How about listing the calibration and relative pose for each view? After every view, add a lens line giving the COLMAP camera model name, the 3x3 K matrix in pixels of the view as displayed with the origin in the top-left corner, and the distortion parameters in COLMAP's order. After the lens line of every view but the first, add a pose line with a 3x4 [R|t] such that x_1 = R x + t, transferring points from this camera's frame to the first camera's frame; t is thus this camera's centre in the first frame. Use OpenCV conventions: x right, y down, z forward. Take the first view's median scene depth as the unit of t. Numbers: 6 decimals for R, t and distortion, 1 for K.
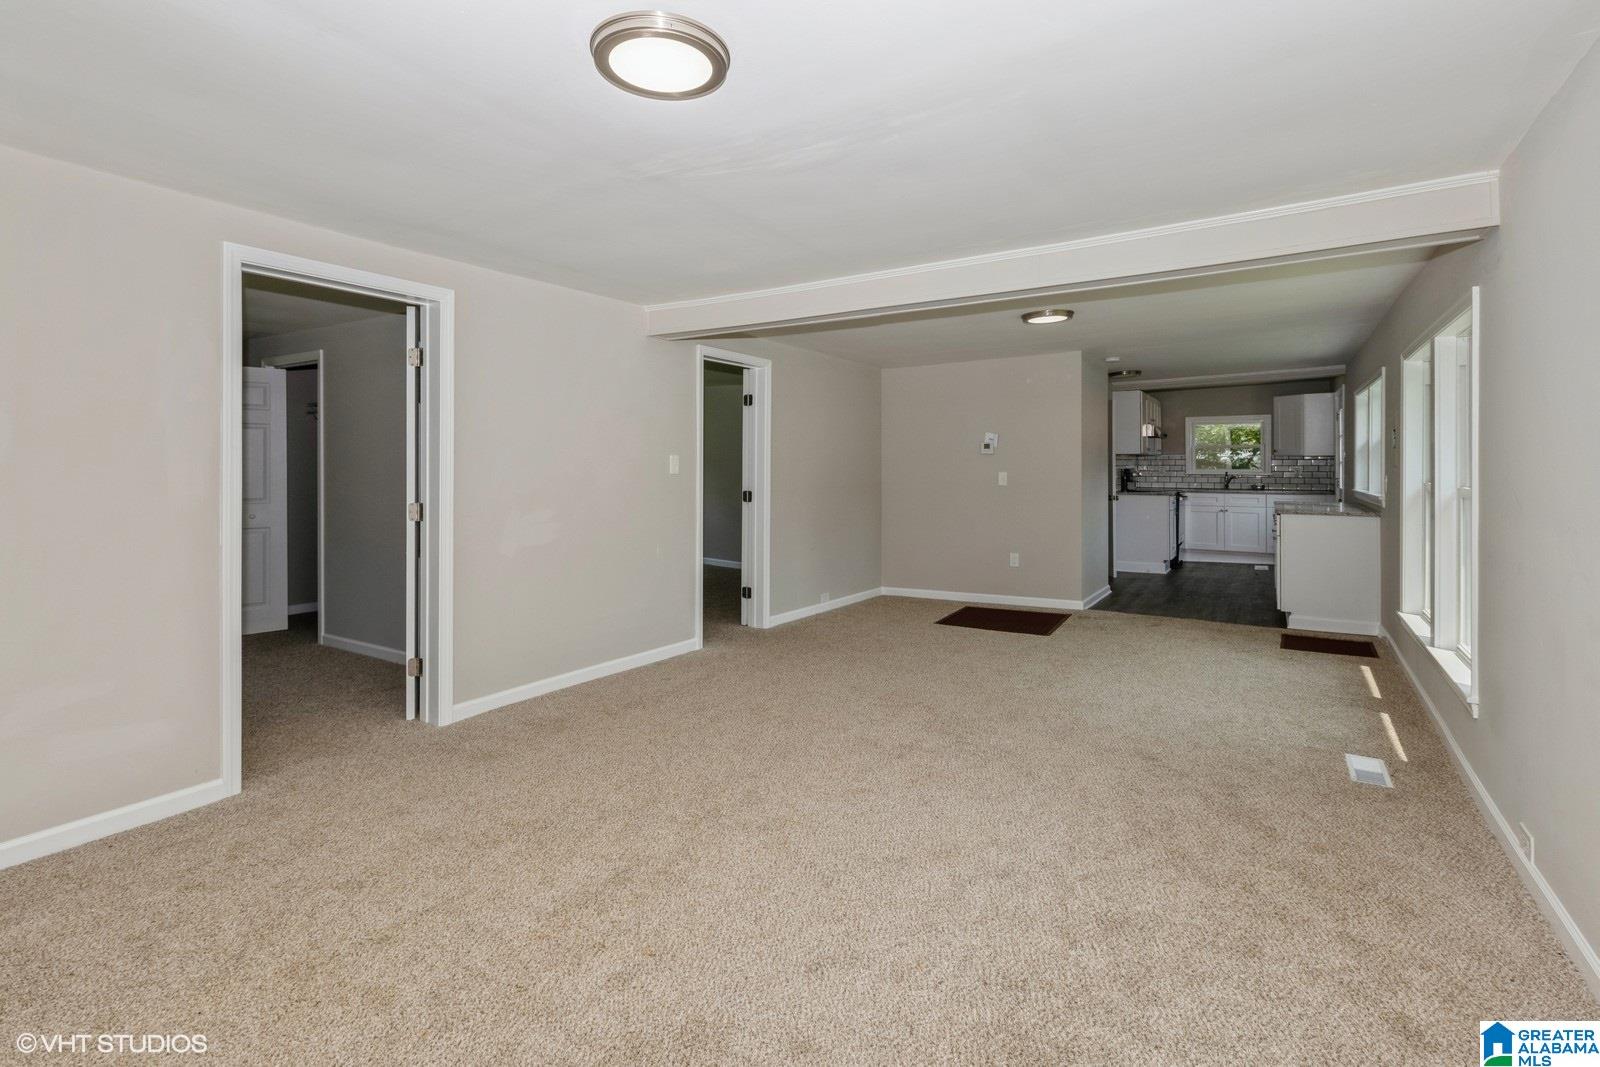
lens RADIAL K [[742.6, 0, 802.9], [0, 742.6, 462.7], [0, 0, 1]] dist [-0.010069, 0.000332]
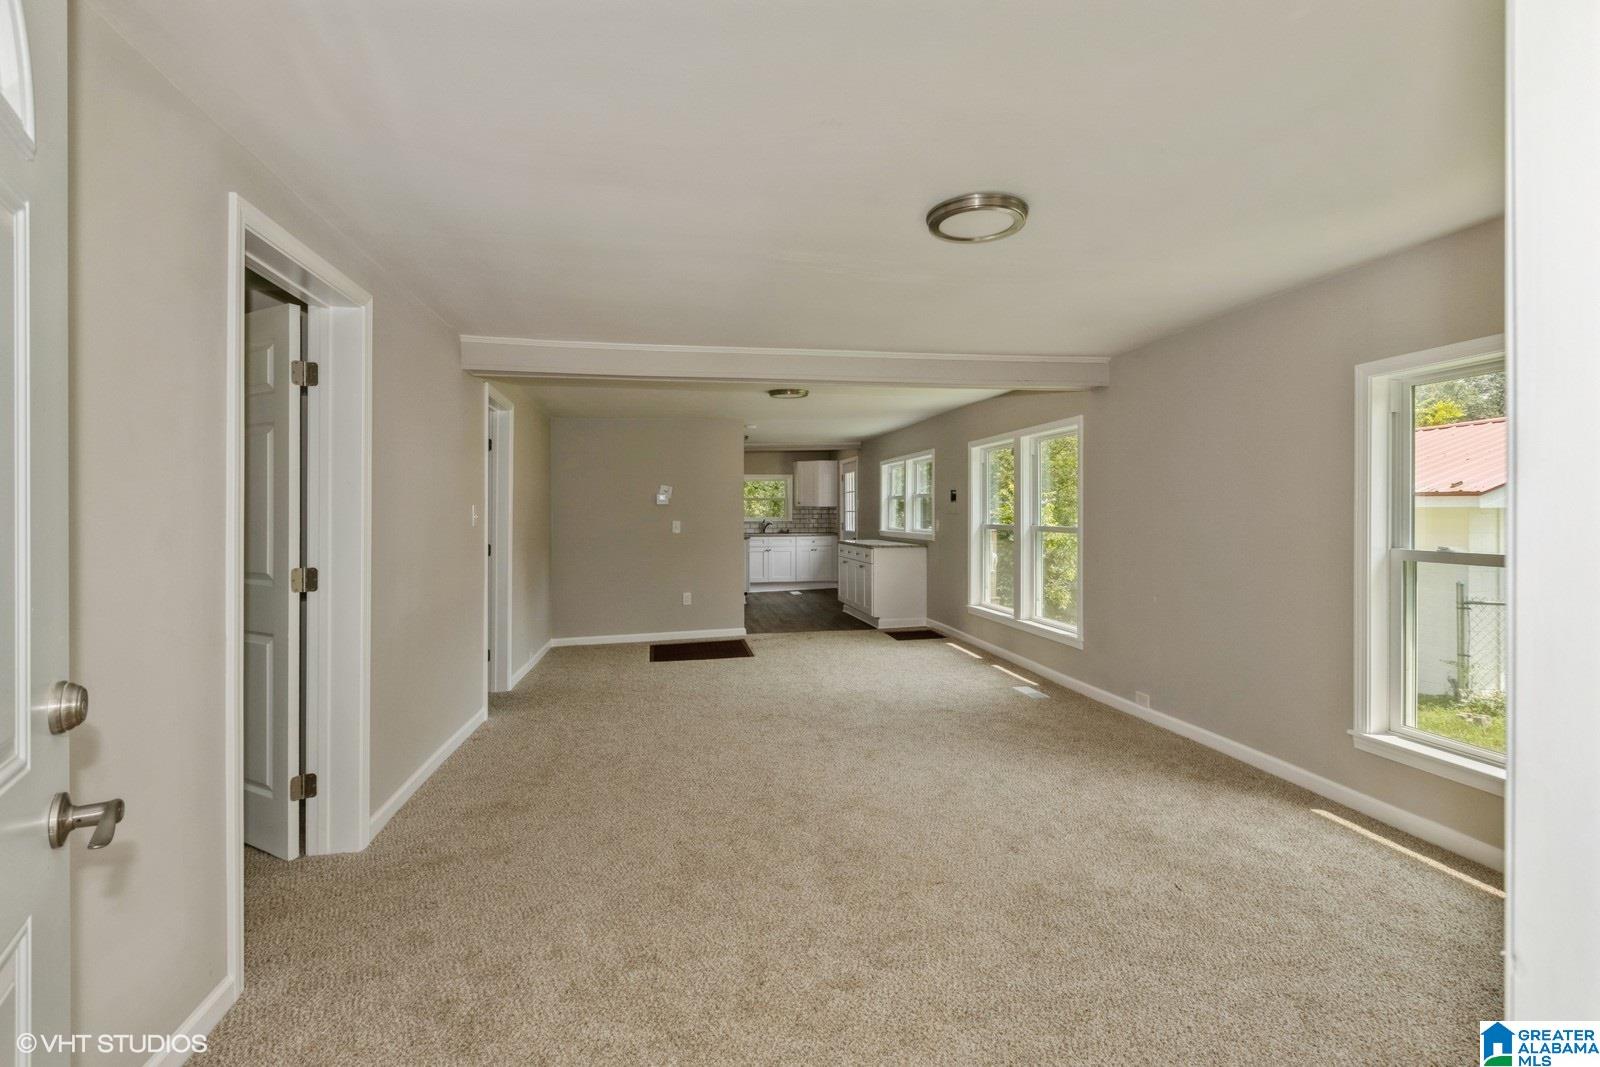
lens RADIAL K [[742.6, 0, 806.6], [0, 742.6, 524.3], [0, 0, 1]] dist [-0.010069, 0.000332]
pose [[0.724606, -0.014979, 0.689001, -0.660587], [0.005260, 0.999855, 0.016205, 0.001478], [-0.689143, -0.008118, 0.724579, 0.109056]]
